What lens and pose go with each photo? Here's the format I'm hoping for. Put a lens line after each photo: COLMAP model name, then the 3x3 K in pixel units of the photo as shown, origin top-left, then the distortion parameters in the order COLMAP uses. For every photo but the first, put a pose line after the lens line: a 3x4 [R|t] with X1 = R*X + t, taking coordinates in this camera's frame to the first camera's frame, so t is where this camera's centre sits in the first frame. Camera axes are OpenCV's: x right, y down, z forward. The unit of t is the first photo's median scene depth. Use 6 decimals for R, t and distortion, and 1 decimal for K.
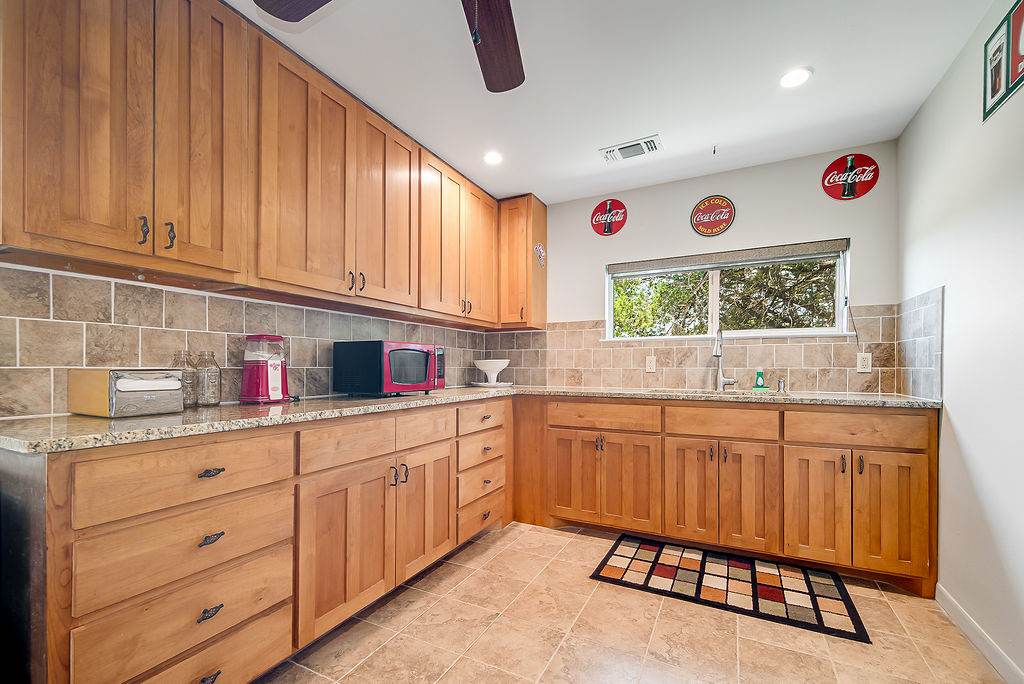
lens RADIAL K [[436.6, 0, 510.5], [0, 436.6, 362.7], [0, 0, 1]] dist [0.000831, -0.008989]
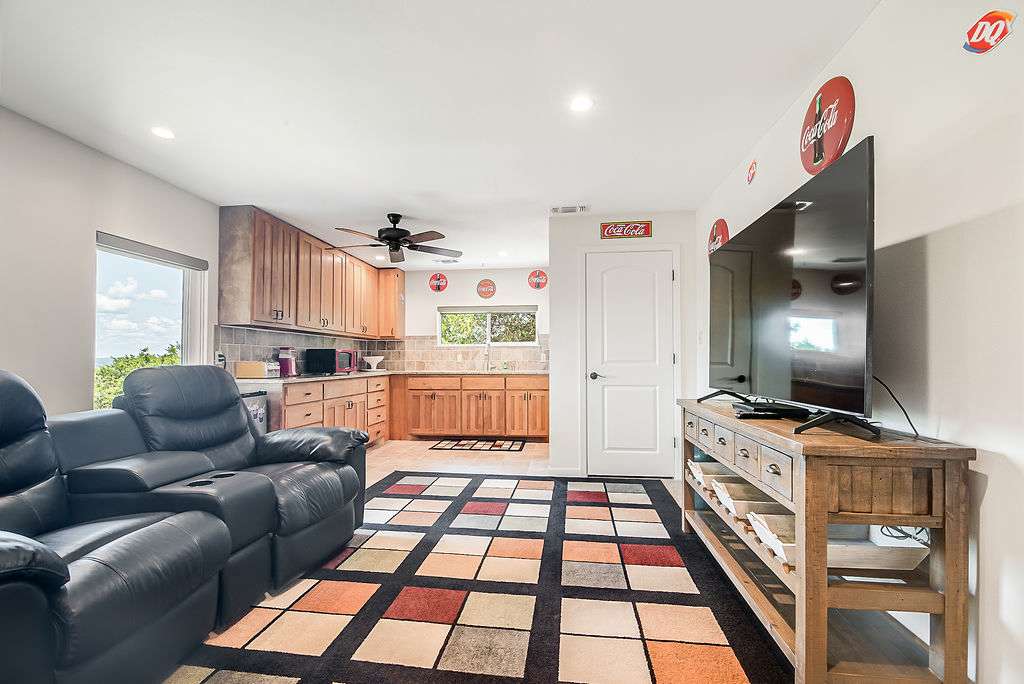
lens RADIAL K [[436.6, 0, 510.5], [0, 436.6, 362.7], [0, 0, 1]] dist [0.000831, -0.008989]
pose [[0.936776, -0.007215, 0.349855, -0.182665], [0.001257, 0.999850, 0.017254, -0.013592], [-0.349927, -0.015724, 0.936645, -1.096707]]
